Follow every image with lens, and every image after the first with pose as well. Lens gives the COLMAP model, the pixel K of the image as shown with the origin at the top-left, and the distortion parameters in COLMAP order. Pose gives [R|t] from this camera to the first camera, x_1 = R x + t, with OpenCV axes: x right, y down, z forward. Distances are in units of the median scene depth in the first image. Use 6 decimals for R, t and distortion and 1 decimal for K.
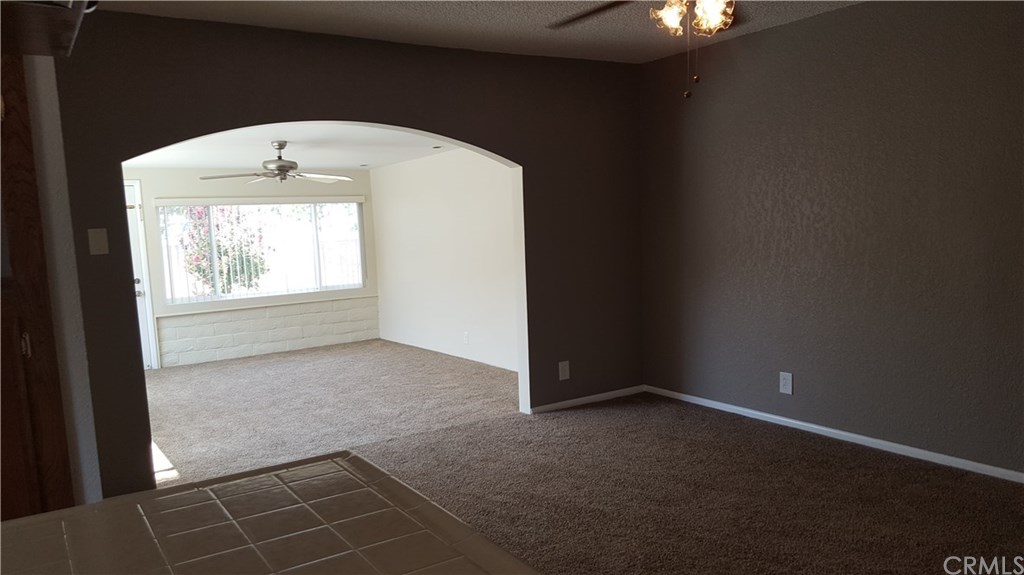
lens RADIAL K [[758.7, 0, 535.8], [0, 758.7, 301.9], [0, 0, 1]] dist [0.104474, -0.160686]
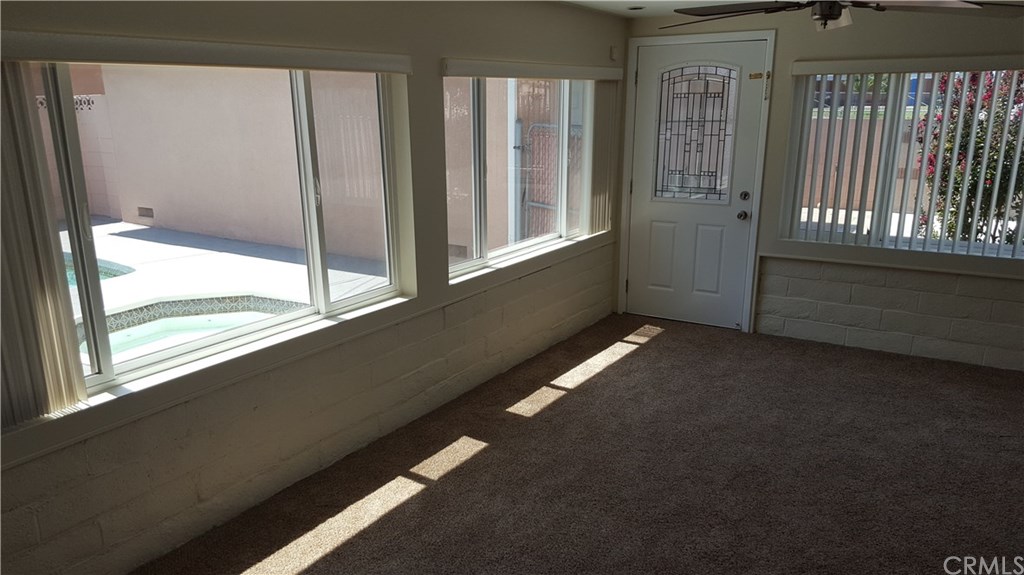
lens RADIAL K [[758.7, 0, 493.9], [0, 758.7, 317.2], [0, 0, 1]] dist [0.104474, -0.160686]
pose [[0.370948, 0.290018, -0.882206, 0.002525], [-0.105131, 0.956991, 0.270398, -0.079627], [0.922684, -0.007557, 0.385484, 0.544002]]
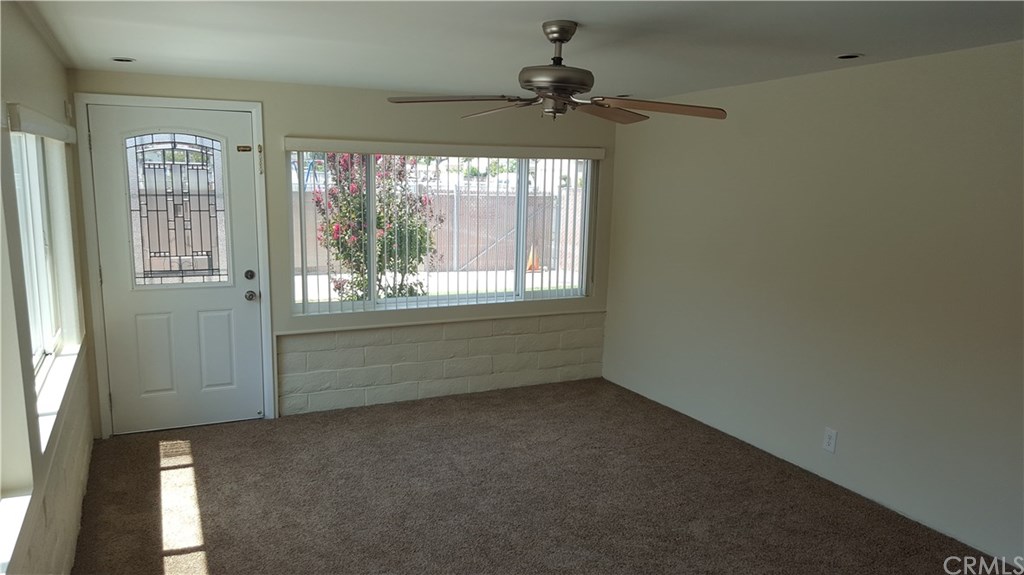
lens RADIAL K [[758.7, 0, 515.8], [0, 758.7, 313.3], [0, 0, 1]] dist [0.104474, -0.160686]
pose [[0.984912, 0.089685, -0.148003, -0.217981], [-0.077571, 0.993297, 0.085699, -0.062784], [0.154697, -0.072926, 0.985267, 0.433032]]
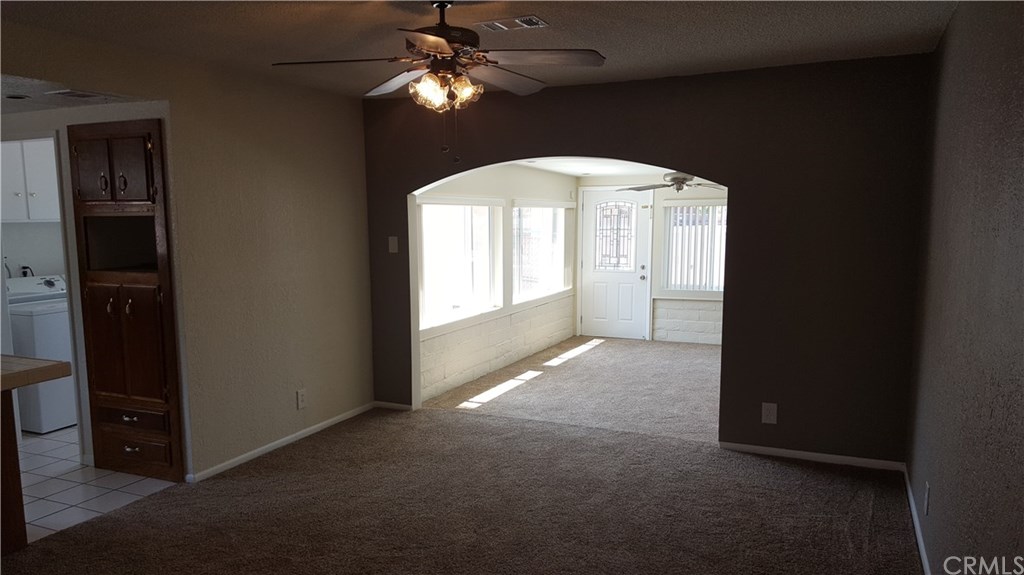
lens RADIAL K [[758.7, 0, 488.5], [0, 758.7, 316.4], [0, 0, 1]] dist [0.104474, -0.160686]
pose [[0.505030, 0.149338, -0.850084, 0.397601], [-0.108767, 0.988077, 0.108962, -0.054206], [0.856221, 0.037432, 0.515252, 0.159015]]
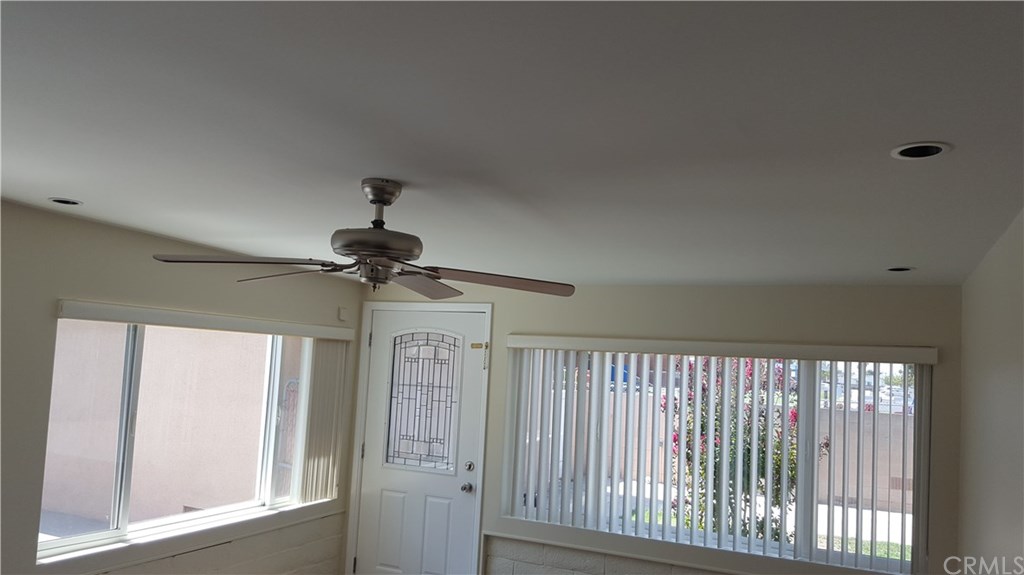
lens RADIAL K [[758.7, 0, 503.3], [0, 758.7, 295.3], [0, 0, 1]] dist [0.104474, -0.160686]
pose [[0.495305, -0.013441, -0.868615, 0.021052], [-0.165313, 0.980151, -0.109432, -0.095898], [0.852845, 0.197796, 0.483252, 0.688757]]
